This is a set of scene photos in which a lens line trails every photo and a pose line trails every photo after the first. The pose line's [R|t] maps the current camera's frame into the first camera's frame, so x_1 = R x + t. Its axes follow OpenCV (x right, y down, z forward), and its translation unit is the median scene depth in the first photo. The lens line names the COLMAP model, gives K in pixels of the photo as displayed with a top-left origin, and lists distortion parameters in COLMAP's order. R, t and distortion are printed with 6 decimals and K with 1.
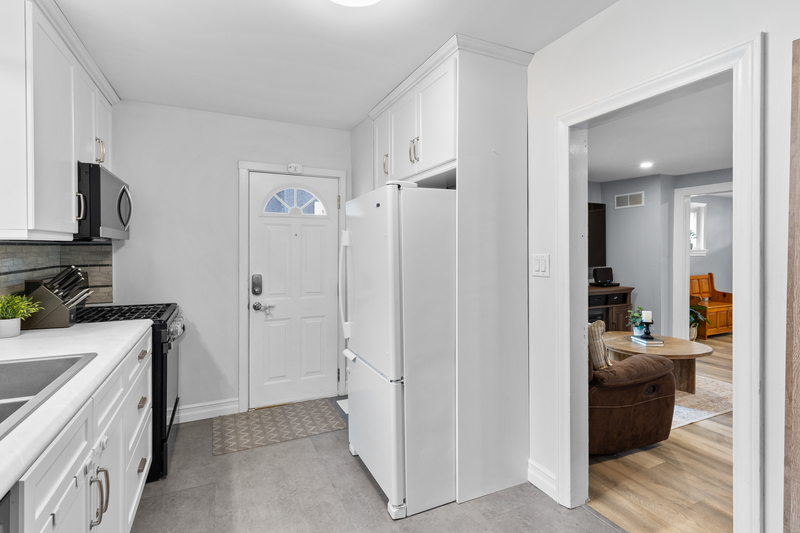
lens RADIAL K [[388.2, 0, 399.3], [0, 388.2, 252.6], [0, 0, 1]] dist [0.000287, 0.001775]
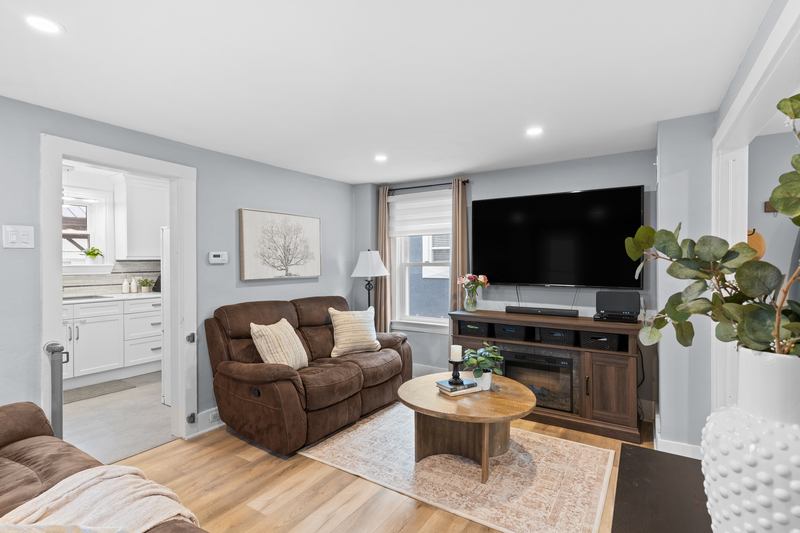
lens RADIAL K [[388.2, 0, 401.3], [0, 388.2, 264.9], [0, 0, 1]] dist [0.000287, 0.001775]
pose [[0.535545, 0.009313, -0.844455, 1.488146], [-0.002363, 0.999952, 0.009530, -0.013857], [0.844503, -0.003108, 0.535541, 0.640123]]
